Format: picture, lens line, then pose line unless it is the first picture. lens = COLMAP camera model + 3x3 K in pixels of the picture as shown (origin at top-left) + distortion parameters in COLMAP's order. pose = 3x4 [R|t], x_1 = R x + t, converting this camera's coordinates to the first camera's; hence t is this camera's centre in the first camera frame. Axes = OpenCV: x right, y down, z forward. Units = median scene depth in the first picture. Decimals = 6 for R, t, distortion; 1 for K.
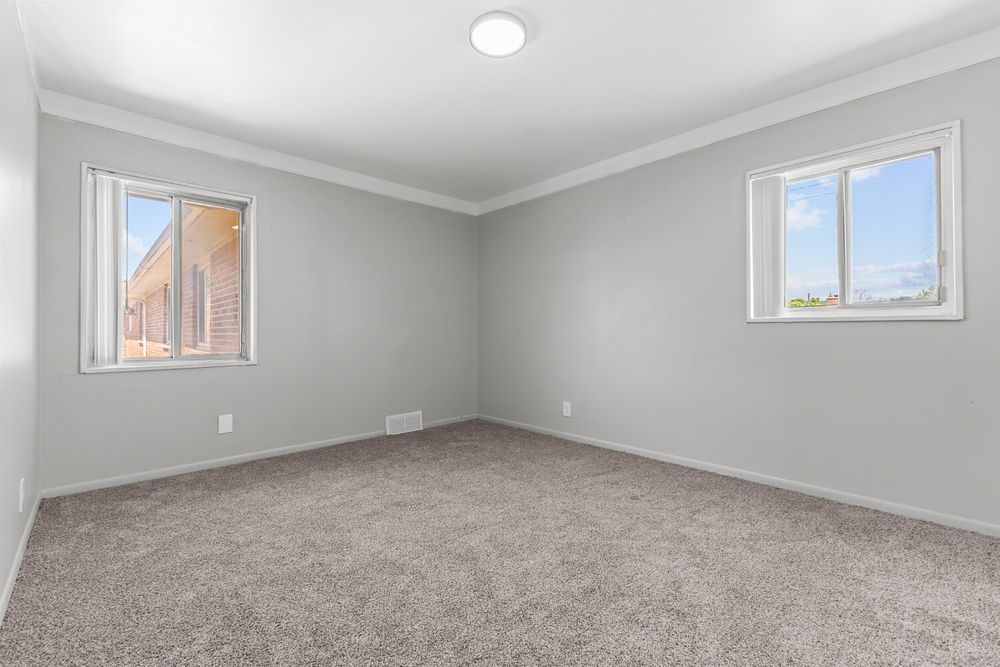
lens RADIAL K [[429.6, 0, 501.9], [0, 429.6, 330.2], [0, 0, 1]] dist [0.016251, -0.004590]
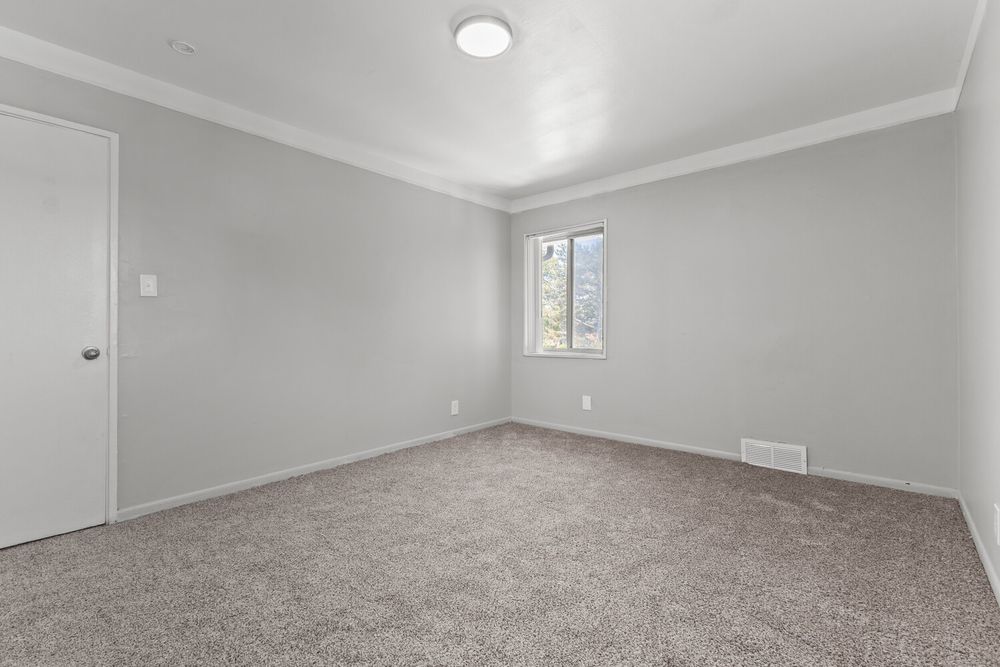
lens RADIAL K [[429.6, 0, 499.9], [0, 429.6, 333.3], [0, 0, 1]] dist [0.016251, -0.004590]
pose [[0.110791, -0.001009, -0.993843, 0.635557], [-0.003983, 0.999991, -0.001459, 0.012109], [0.993836, 0.004120, 0.110786, 0.619369]]
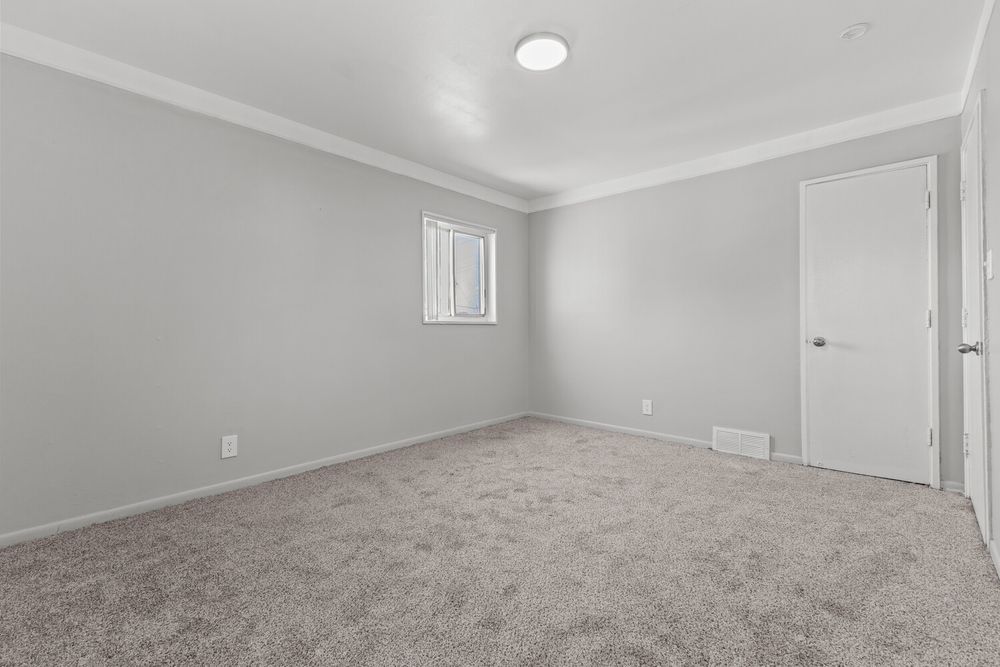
lens RADIAL K [[429.6, 0, 502.0], [0, 429.6, 329.3], [0, 0, 1]] dist [0.016251, -0.004590]
pose [[-0.074144, 0.000437, 0.997247, -0.708837], [0.001884, 0.999998, -0.000298, 0.000021], [-0.997246, 0.001857, -0.074145, 0.781960]]
